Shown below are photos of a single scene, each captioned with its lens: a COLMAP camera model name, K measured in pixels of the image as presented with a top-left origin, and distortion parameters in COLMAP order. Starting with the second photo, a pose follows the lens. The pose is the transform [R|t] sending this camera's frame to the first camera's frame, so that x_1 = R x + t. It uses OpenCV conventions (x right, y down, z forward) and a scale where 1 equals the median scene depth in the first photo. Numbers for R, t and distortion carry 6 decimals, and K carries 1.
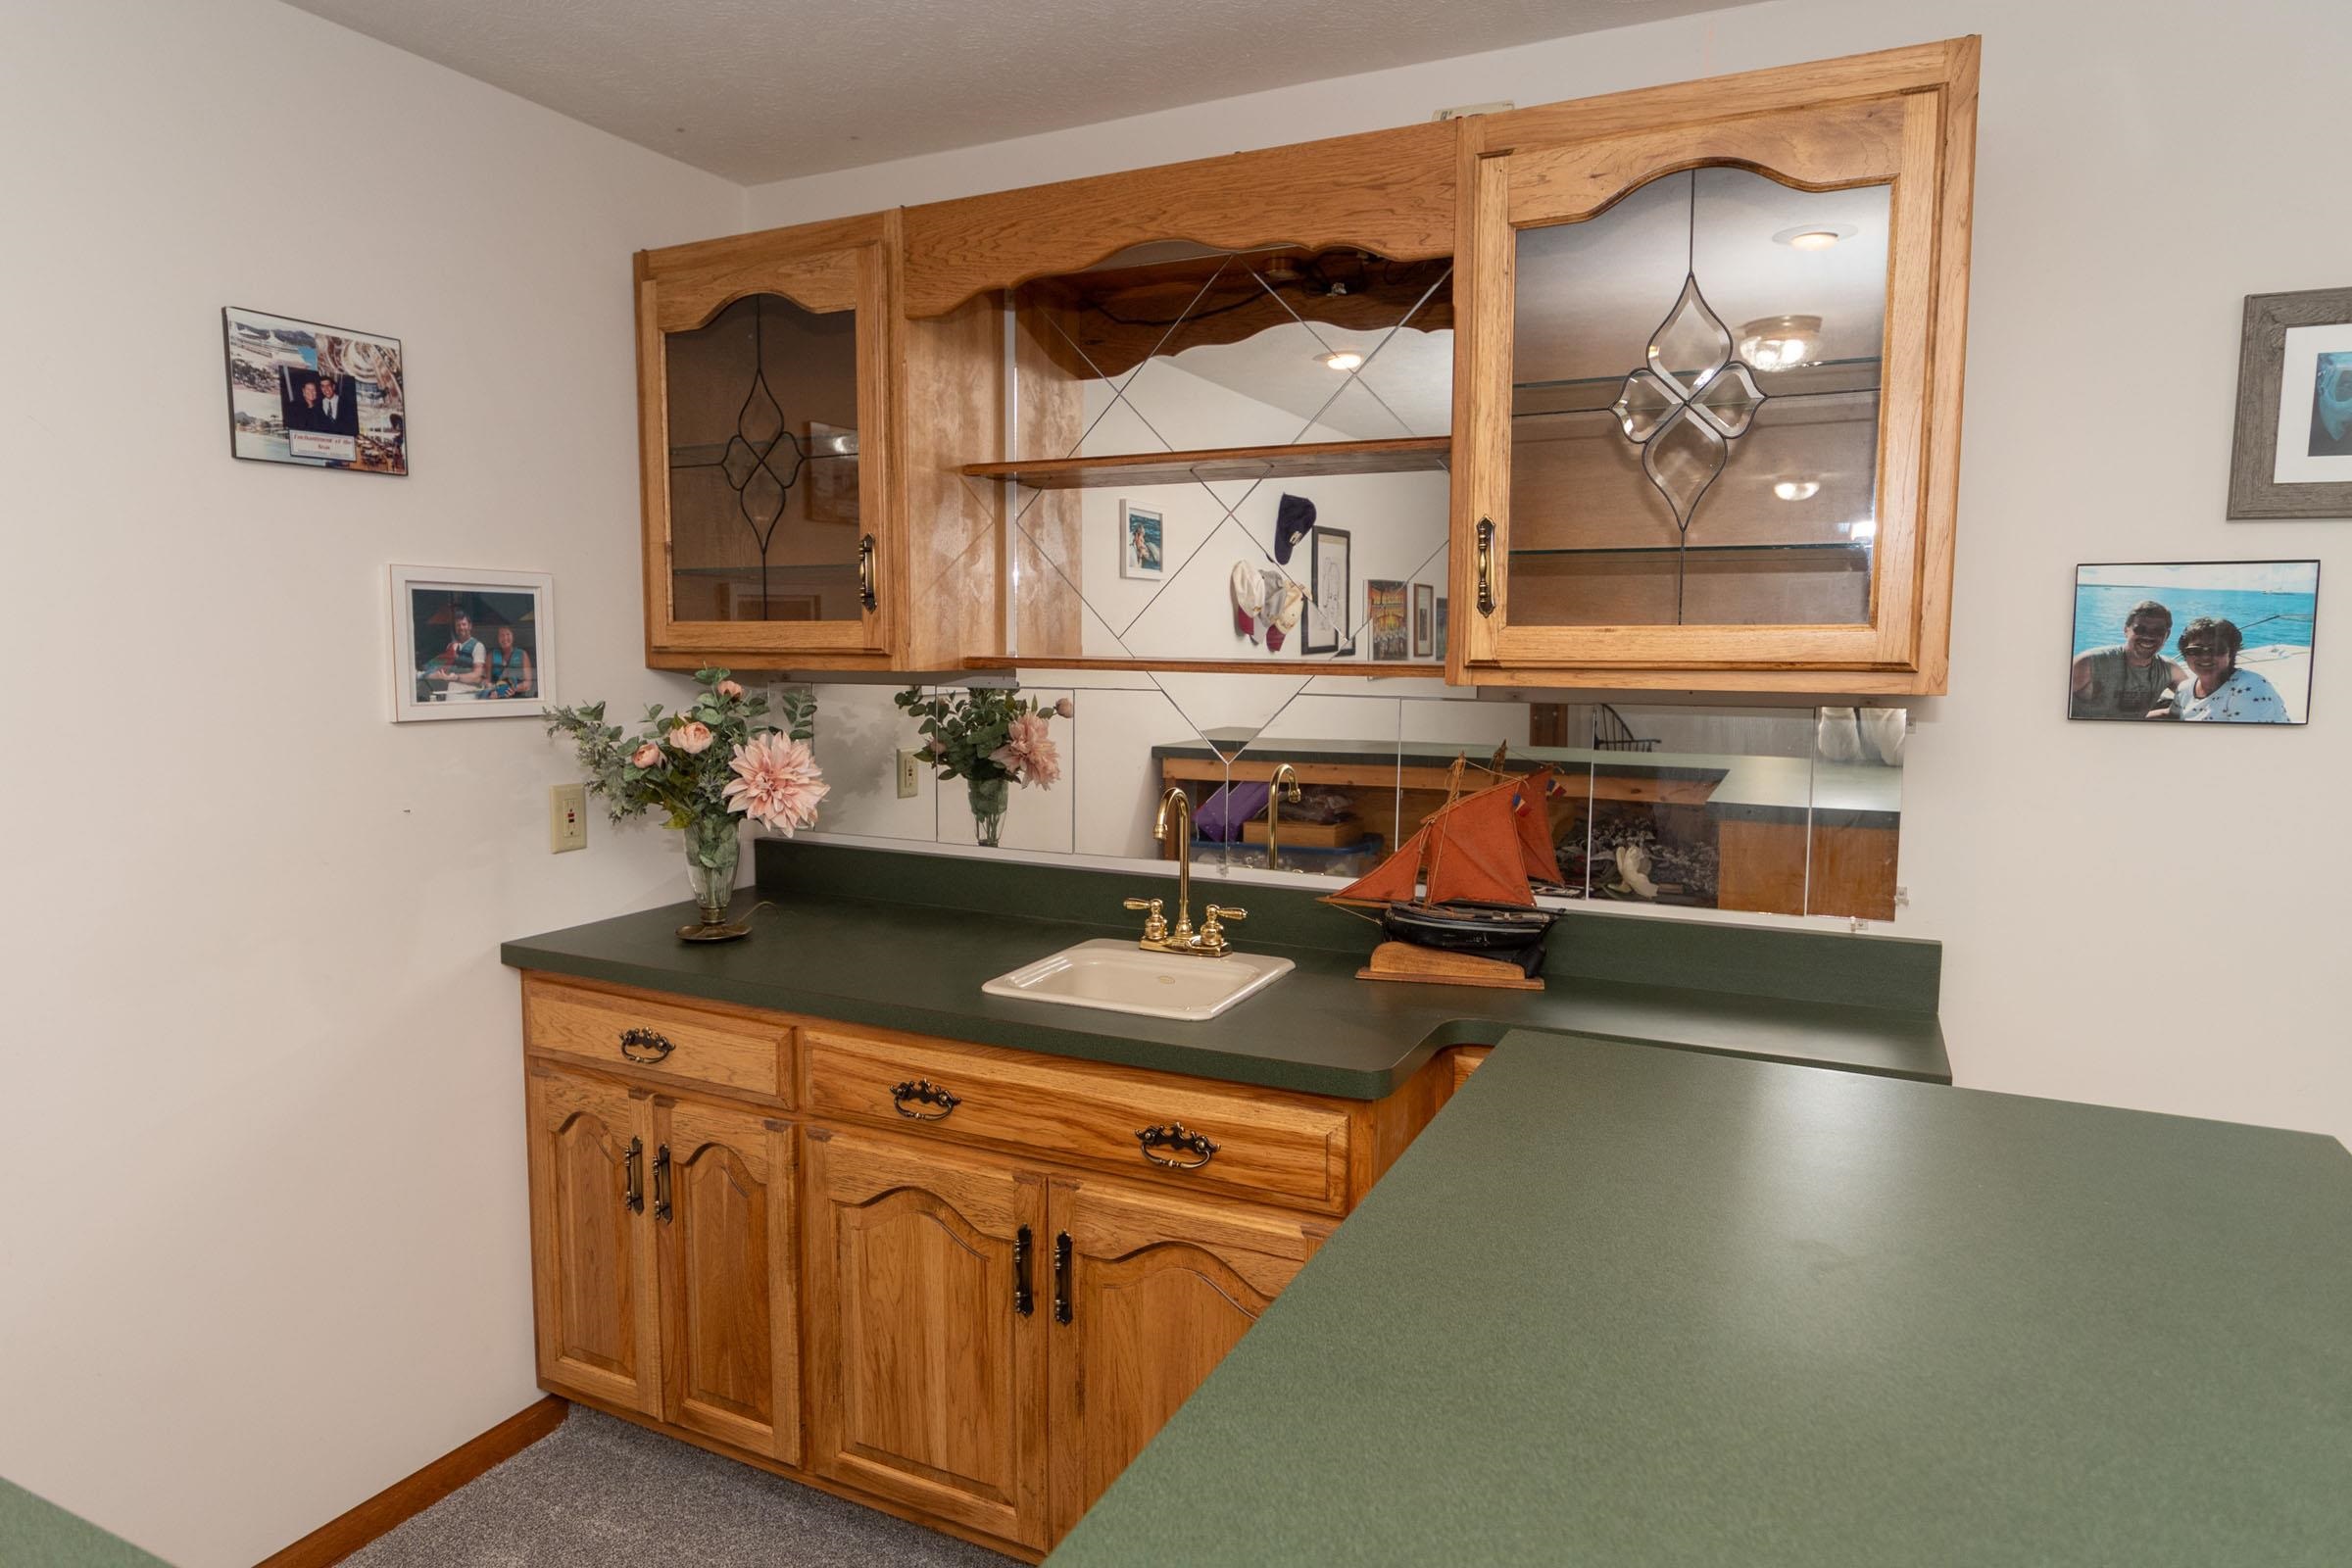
lens RADIAL K [[1369.6, 0, 1176.0], [0, 1369.6, 784.0], [0, 0, 1]] dist [0.000681, -0.000085]
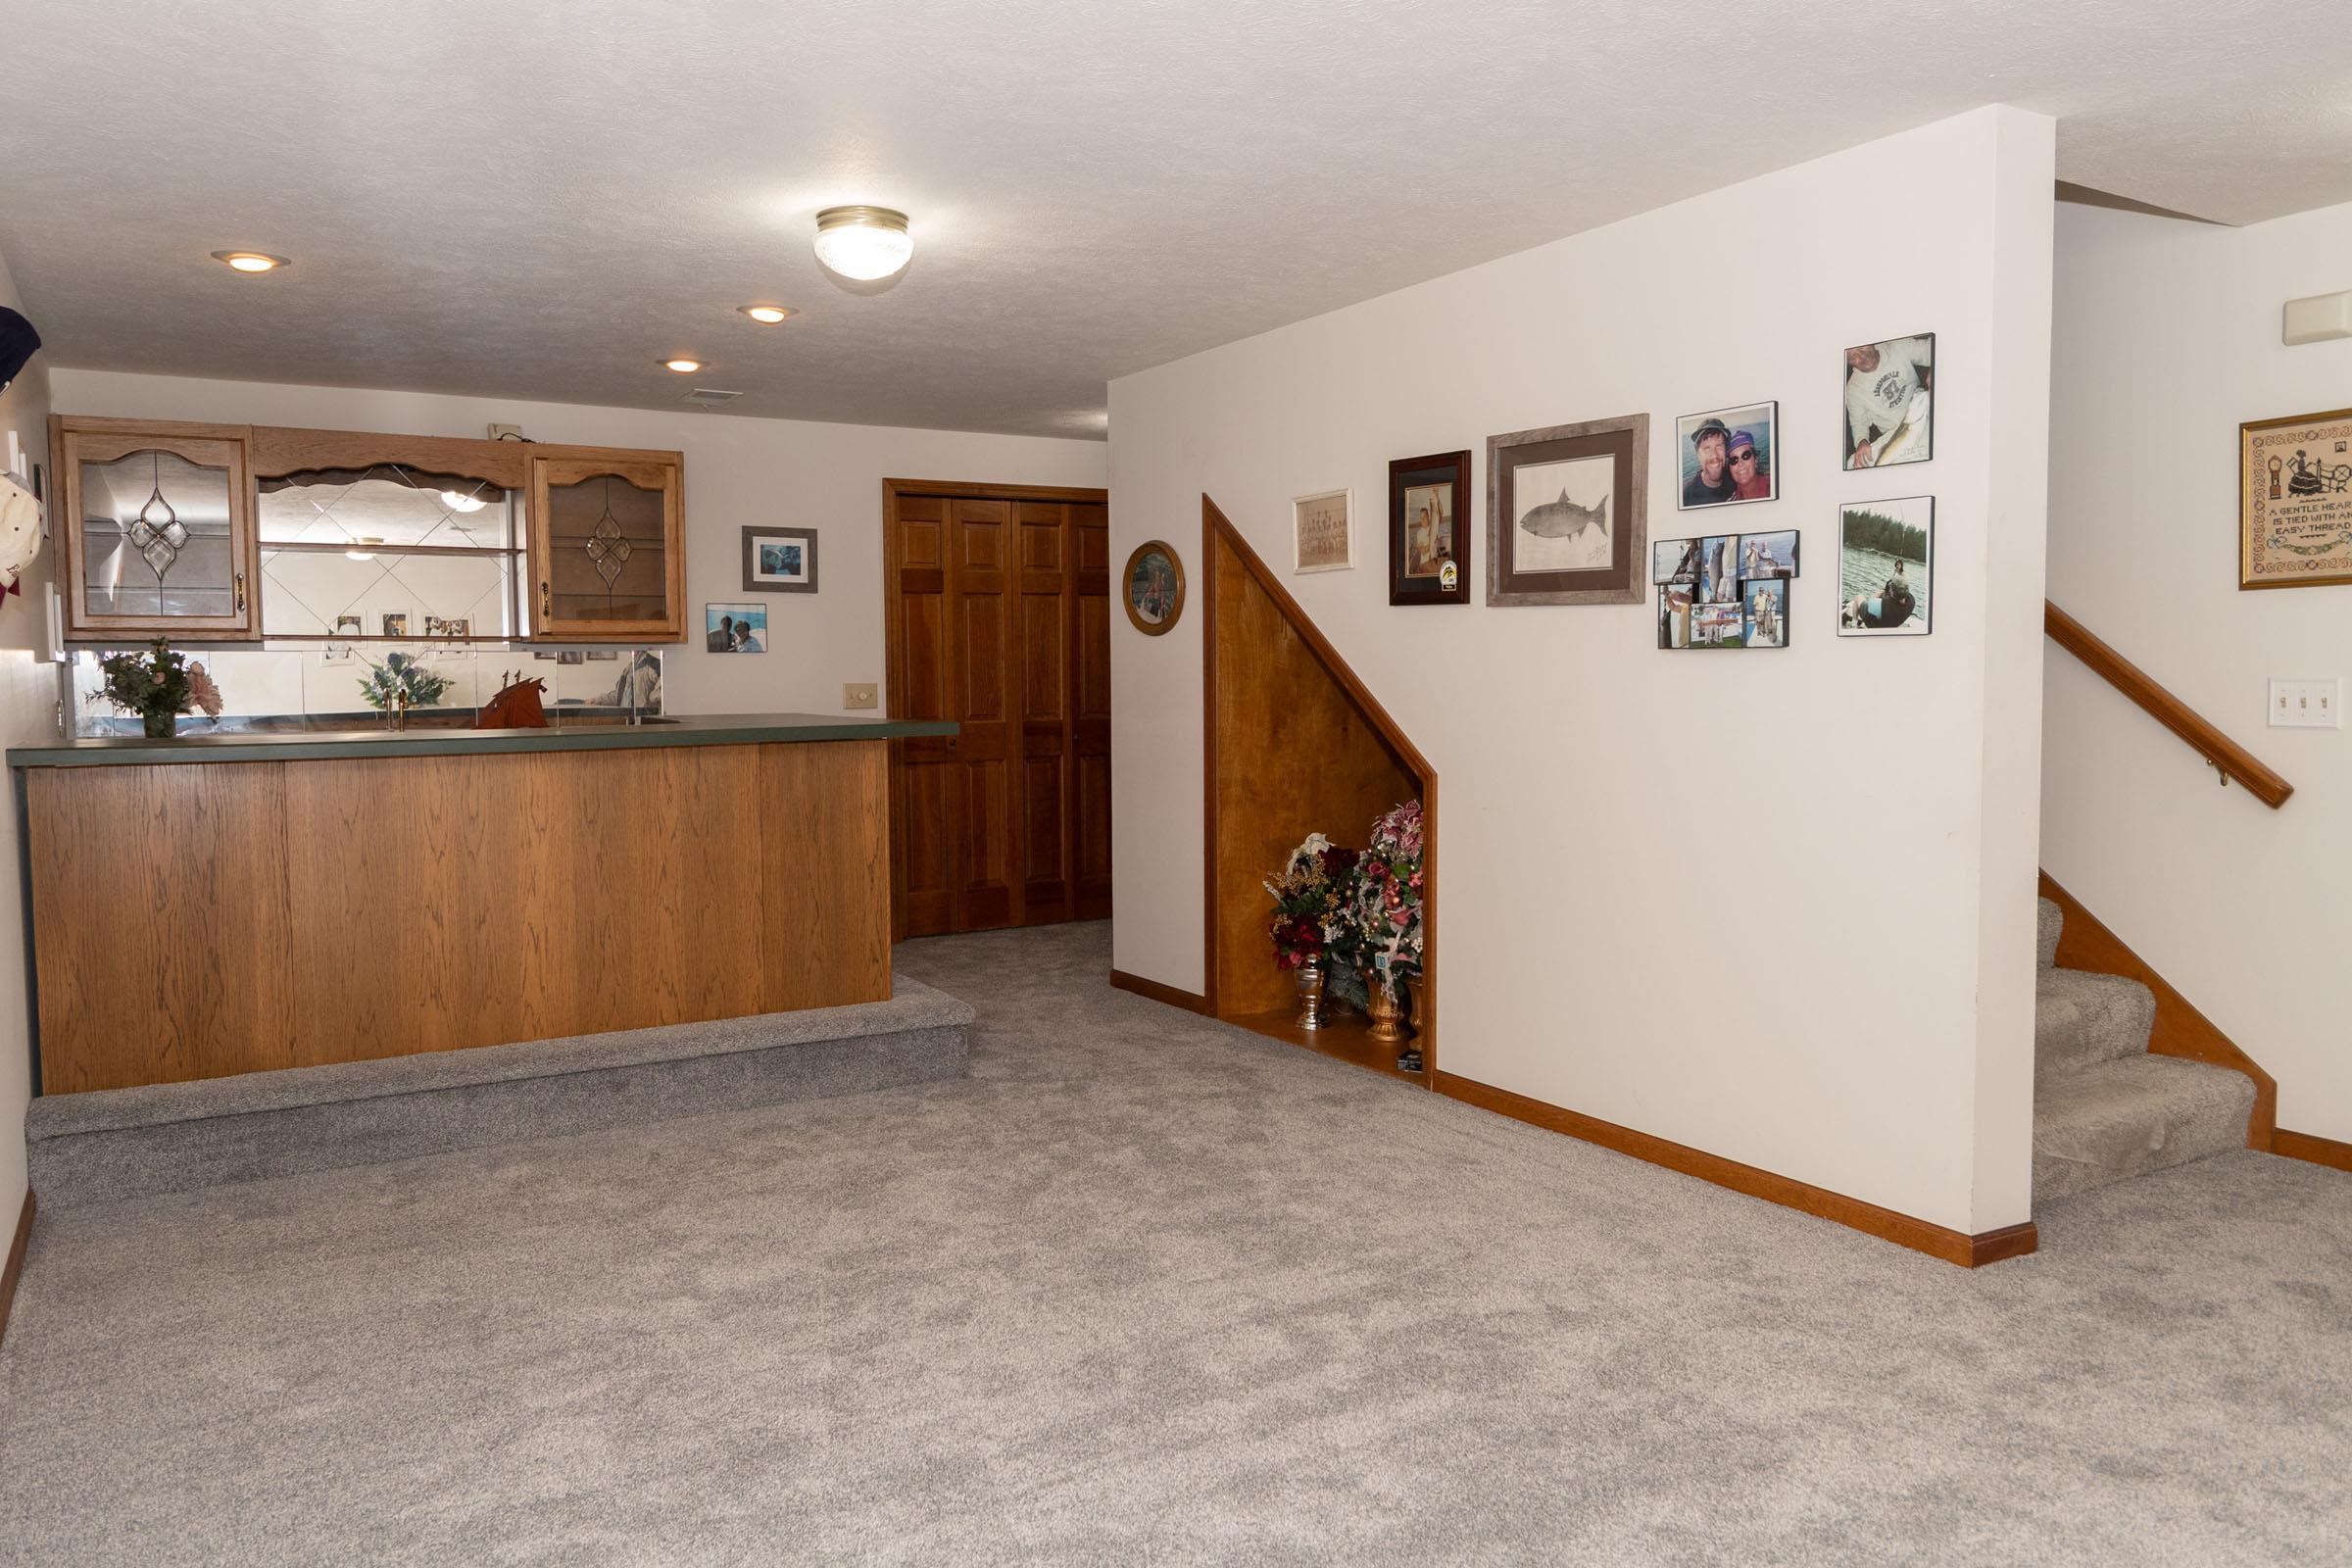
lens RADIAL K [[1680.4, 0, 1175.0], [0, 1680.4, 765.8], [0, 0, 1]] dist [-0.006591, -0.000088]
pose [[0.545848, -0.060807, 0.835675, -2.082083], [0.080343, 0.996566, 0.020036, 0.230393], [-0.834023, 0.056204, 0.548859, -2.076173]]
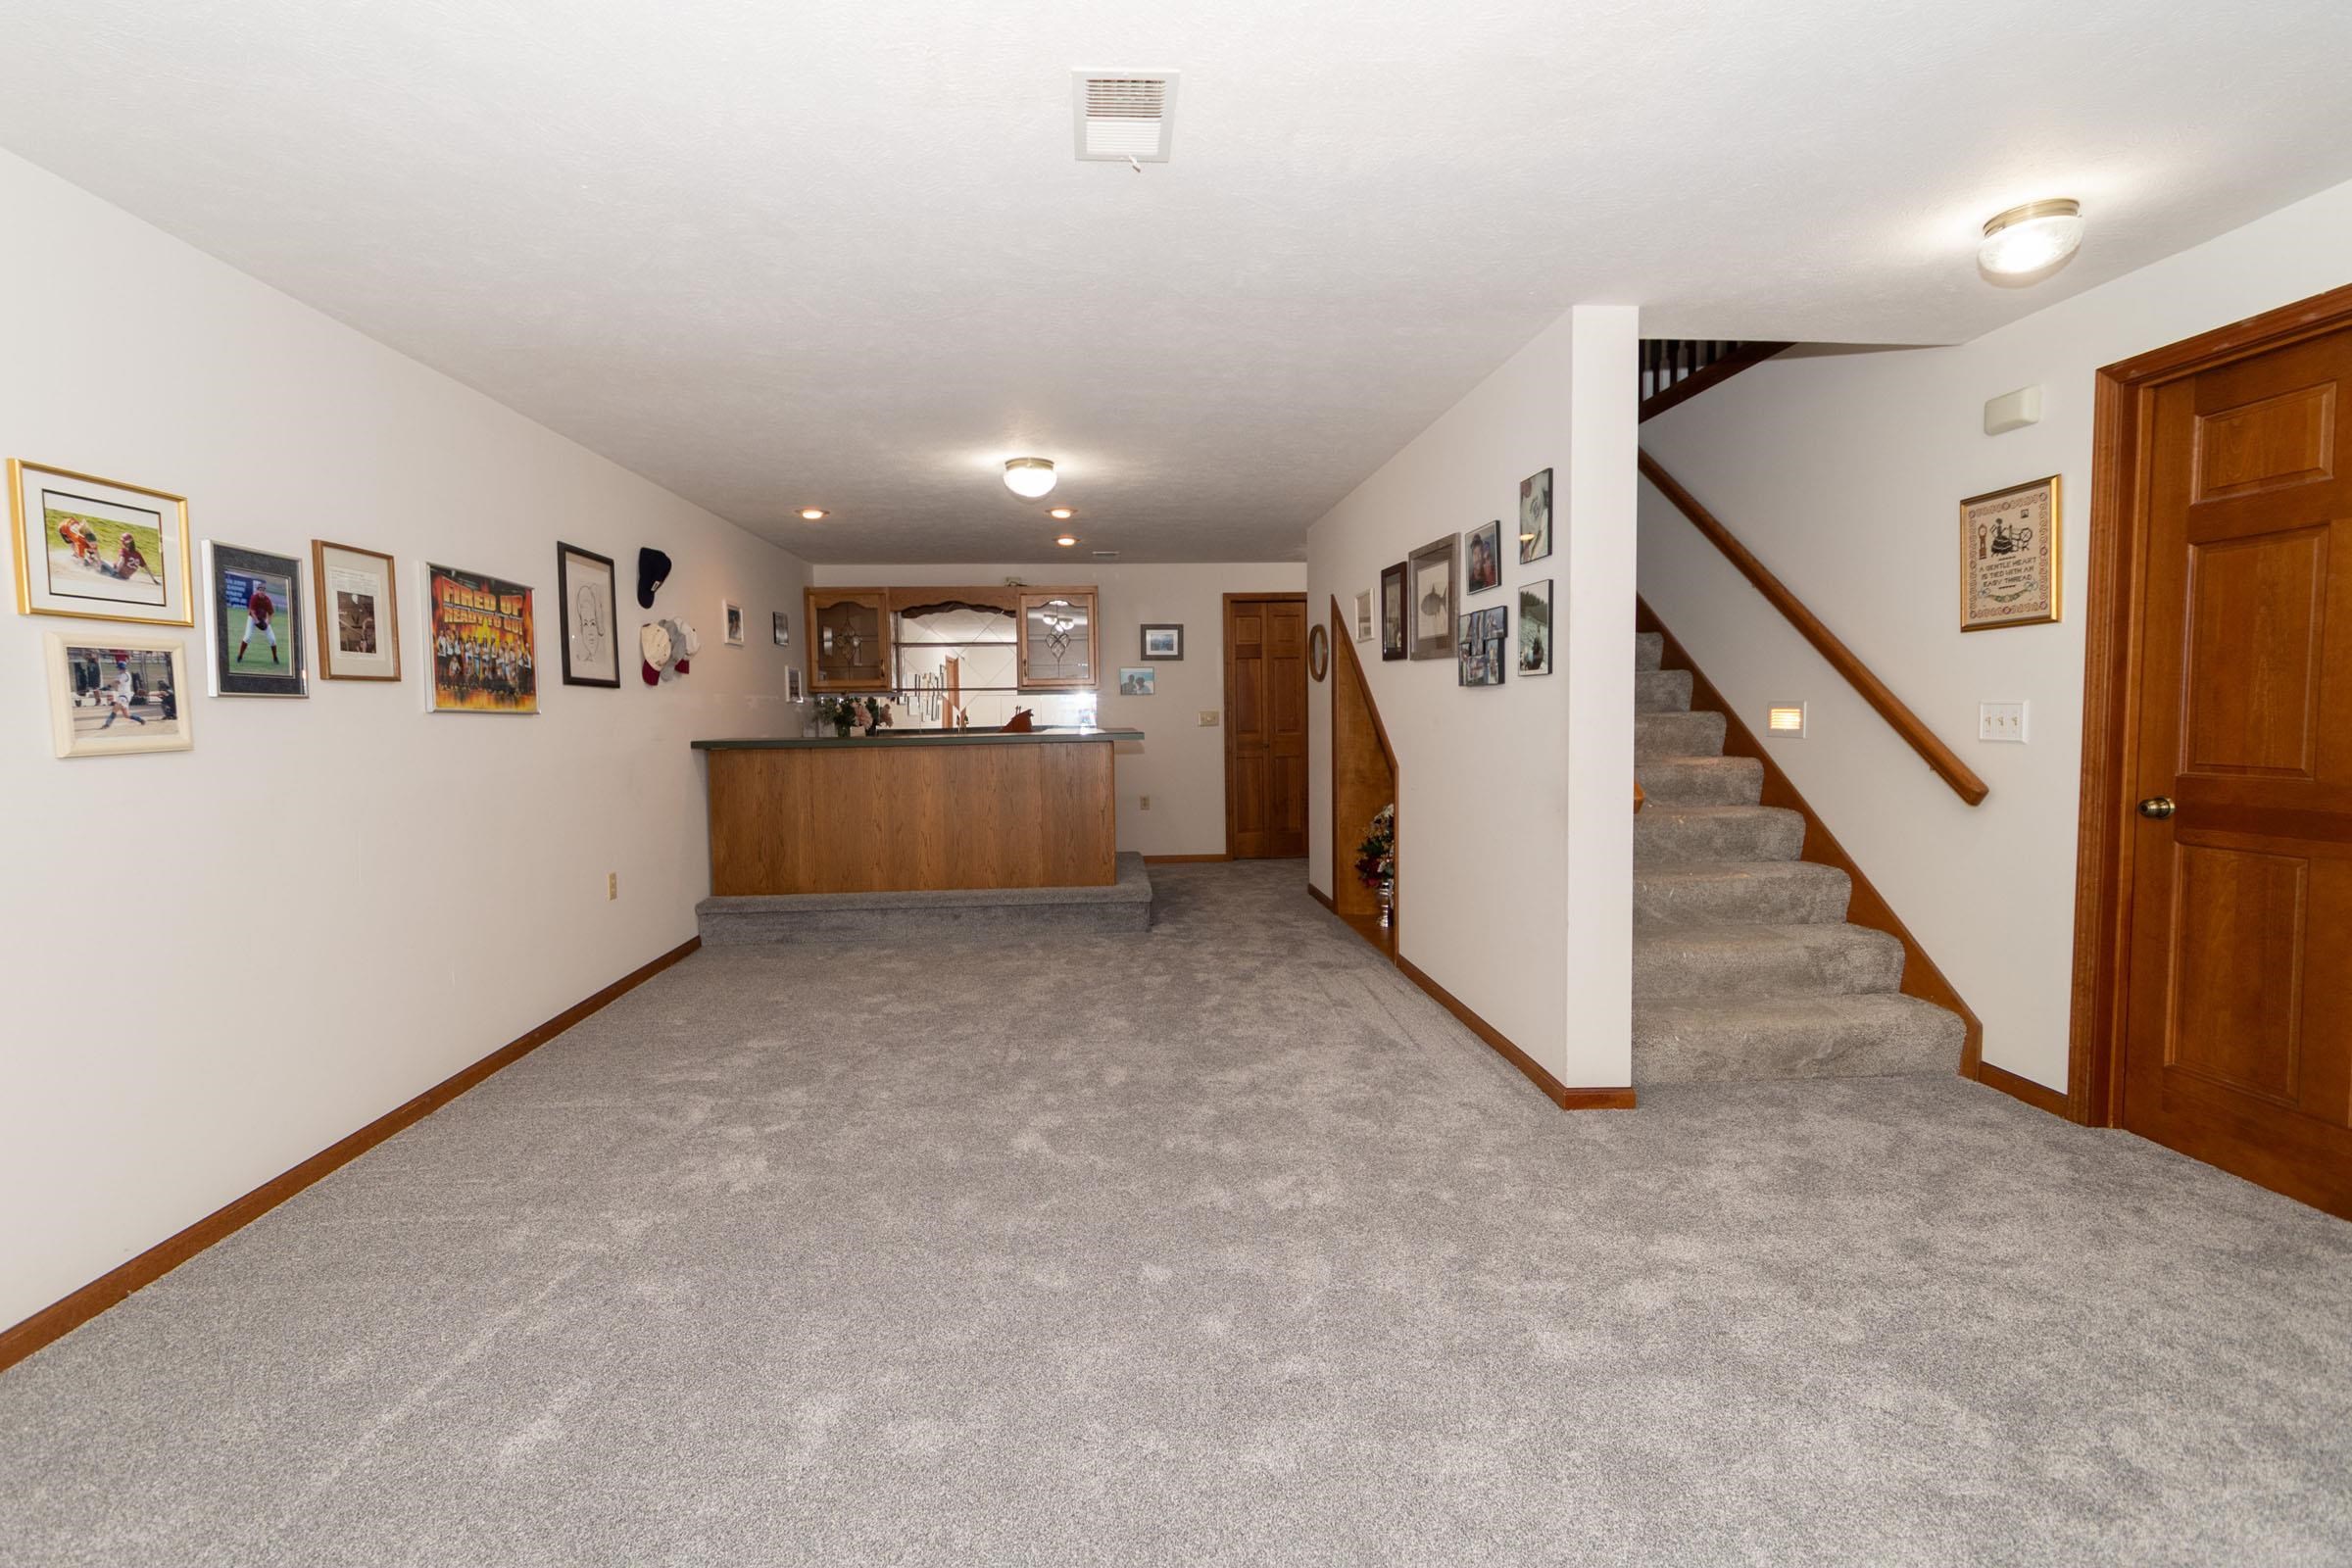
lens RADIAL K [[1032.5, 0, 1166.0], [0, 1032.5, 763.9], [0, 0, 1]] dist [-0.000968, 0.000081]
pose [[0.864927, -0.047669, 0.499629, -1.414581], [0.062468, 0.997963, -0.012925, 0.322690], [-0.497995, 0.042390, 0.866143, -2.939388]]
